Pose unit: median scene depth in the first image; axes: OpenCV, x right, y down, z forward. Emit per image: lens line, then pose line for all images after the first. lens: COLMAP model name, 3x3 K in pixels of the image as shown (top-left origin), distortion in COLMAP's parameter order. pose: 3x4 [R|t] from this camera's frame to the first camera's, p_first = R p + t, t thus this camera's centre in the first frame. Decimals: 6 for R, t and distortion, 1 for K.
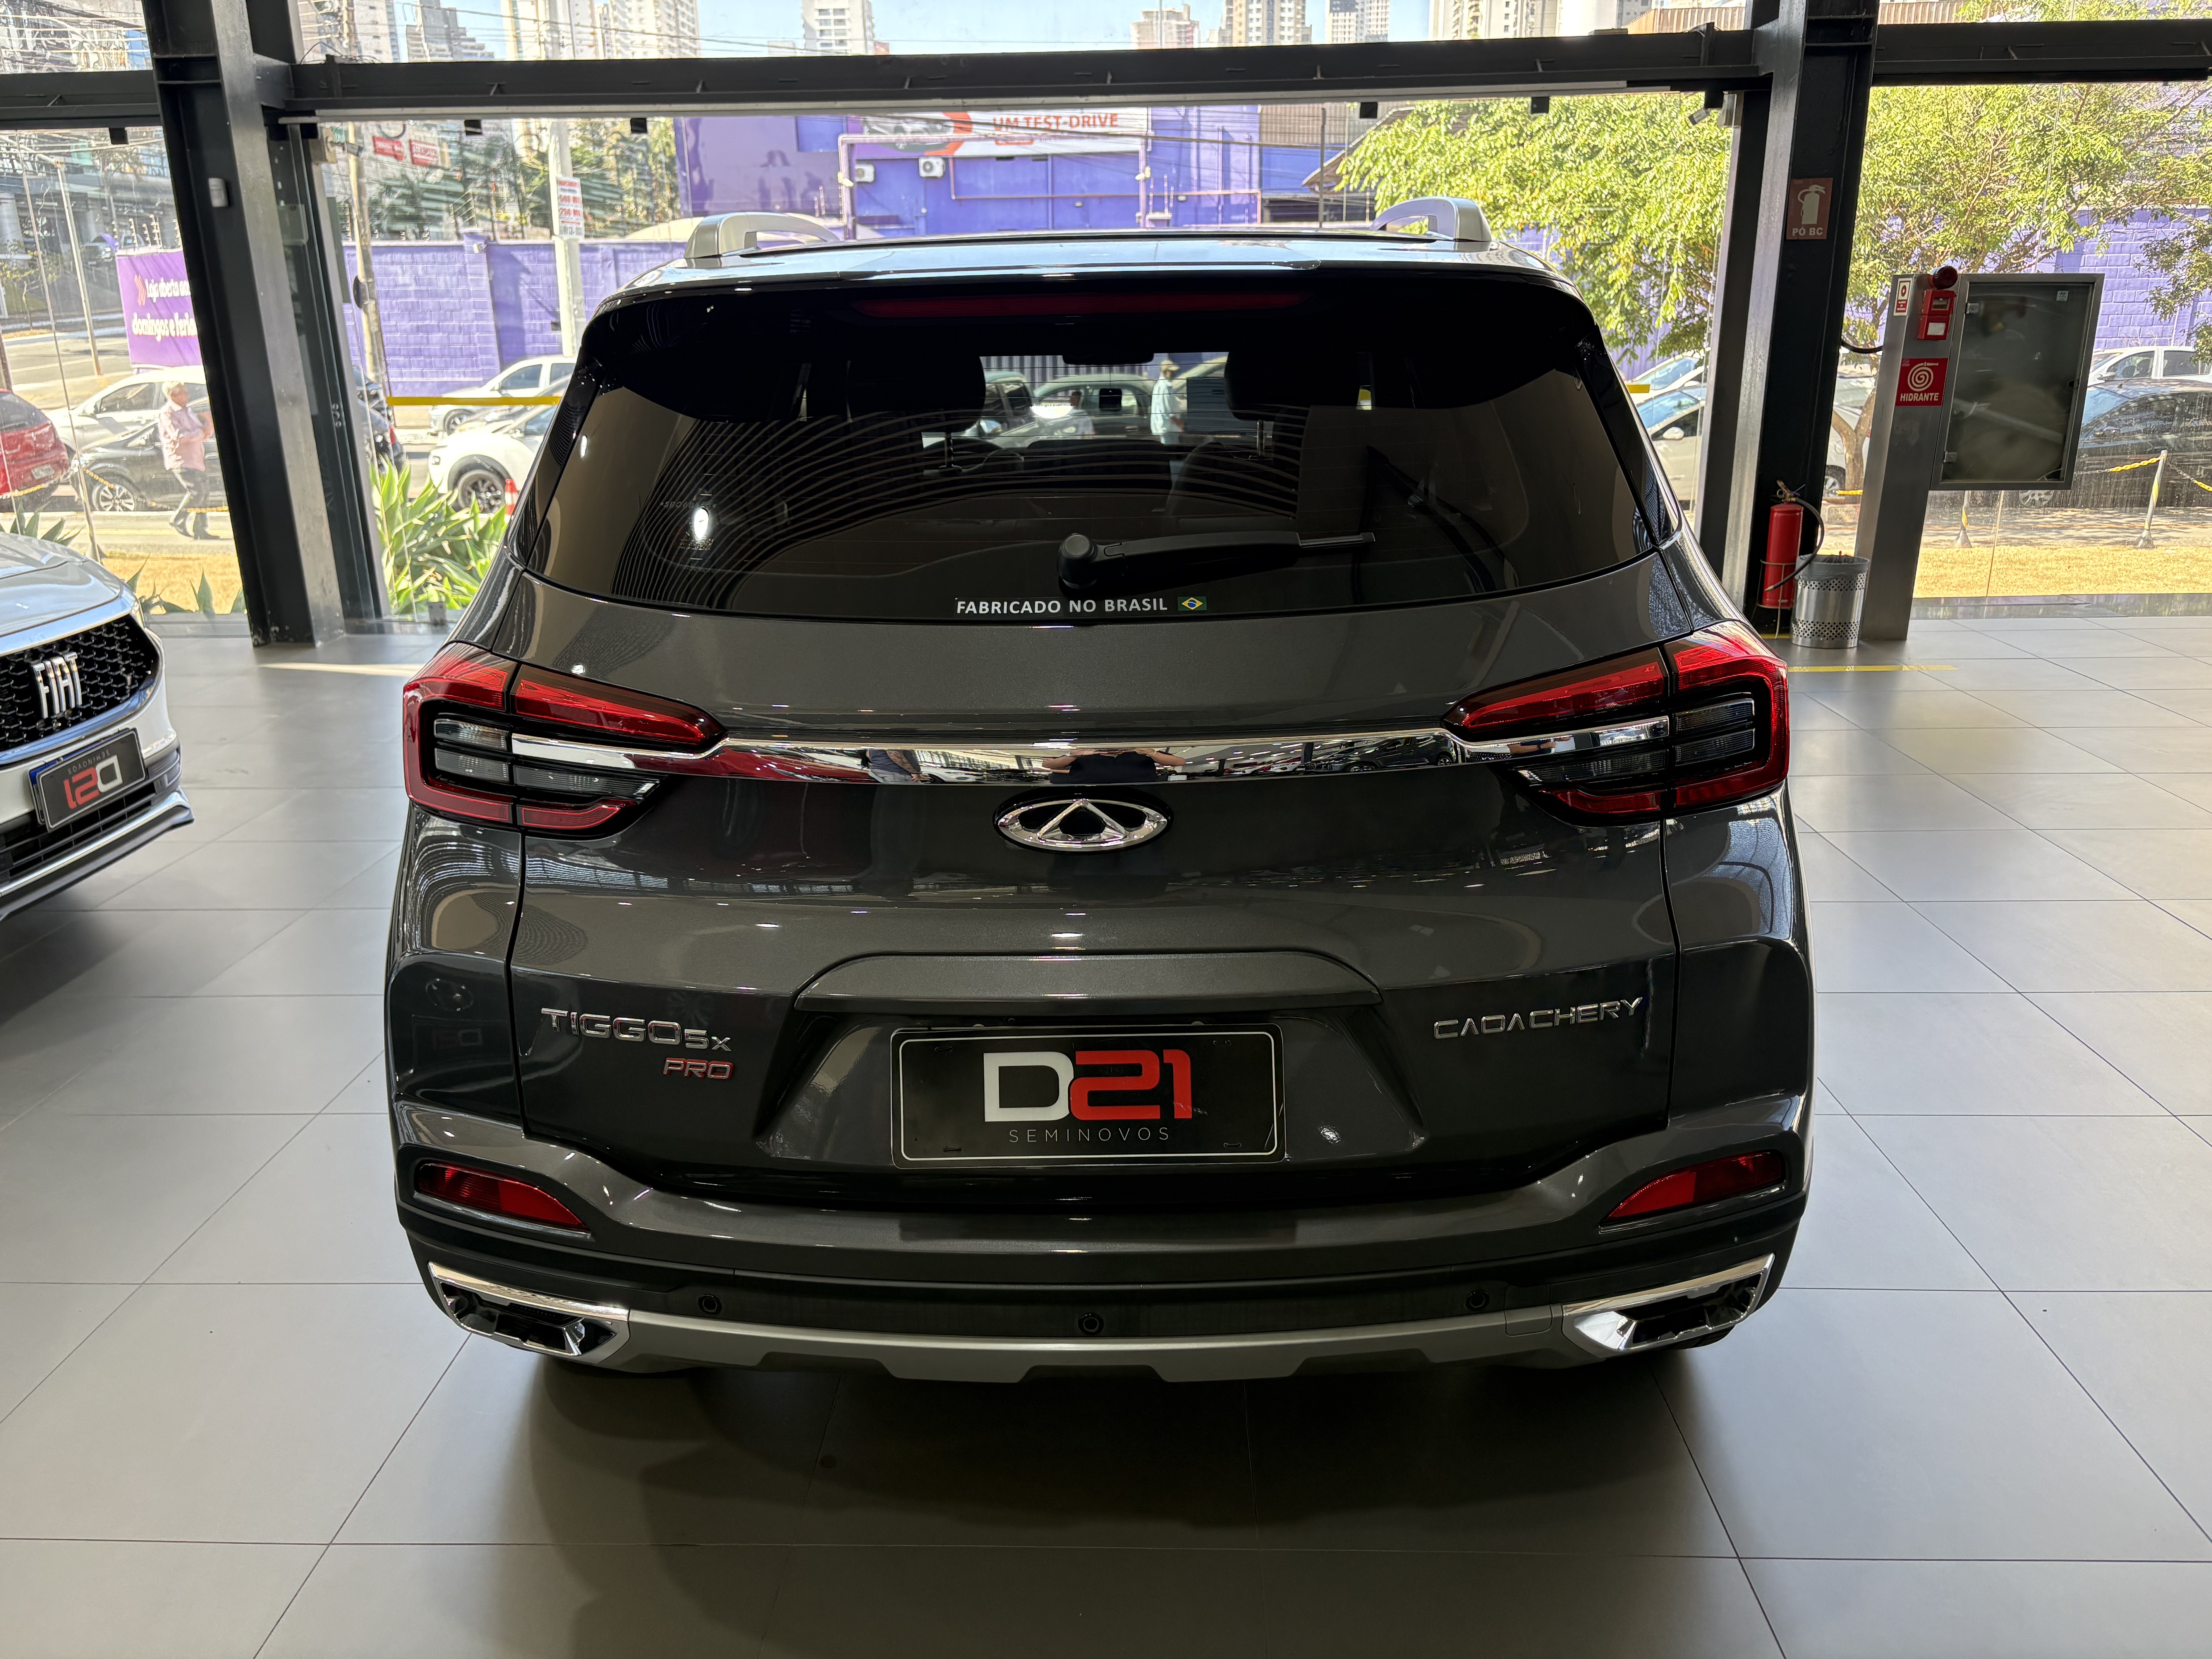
lens RADIAL K [[1675.8, 0, 1118.0], [0, 1675.8, 825.5], [0, 0, 1]] dist [0.082084, -0.104216]
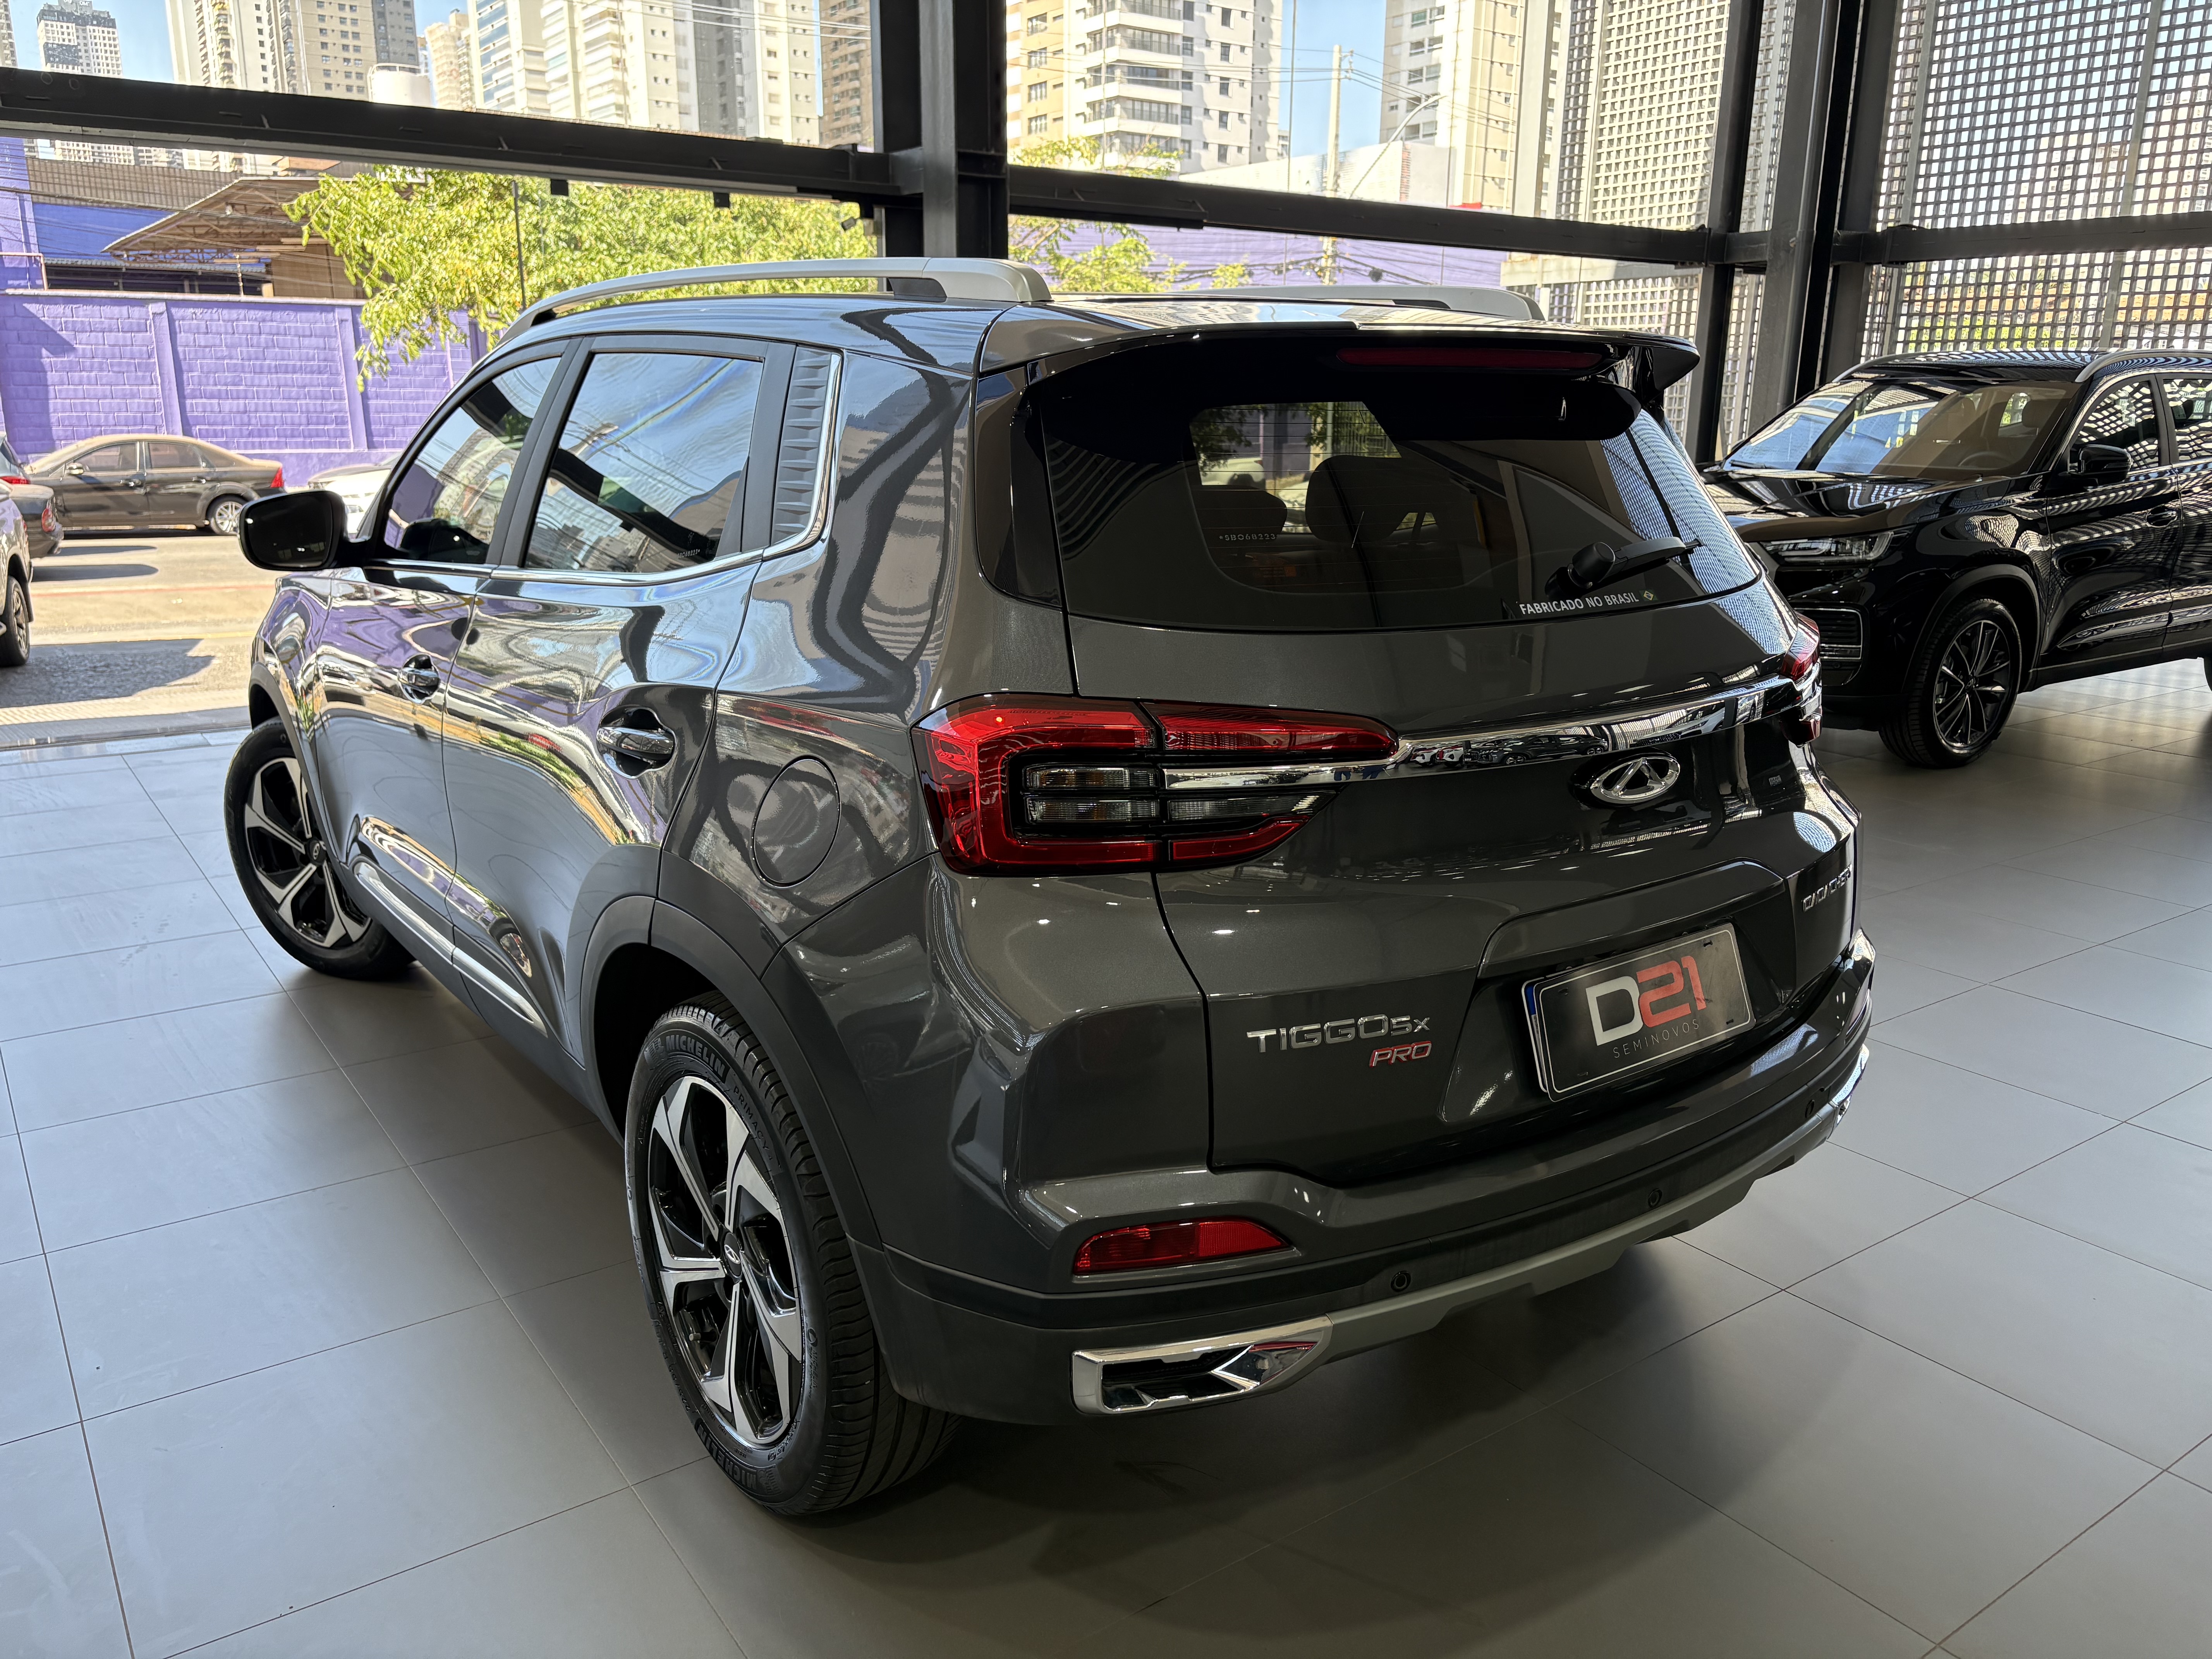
lens RADIAL K [[1675.8, 0, 1118.0], [0, 1675.8, 825.5], [0, 0, 1]] dist [0.082084, -0.104216]
pose [[0.797559, -0.126868, 0.589749, -0.385777], [0.157067, 0.987588, 0.000039, -0.010493], [-0.582434, 0.092599, 0.807587, 0.088633]]
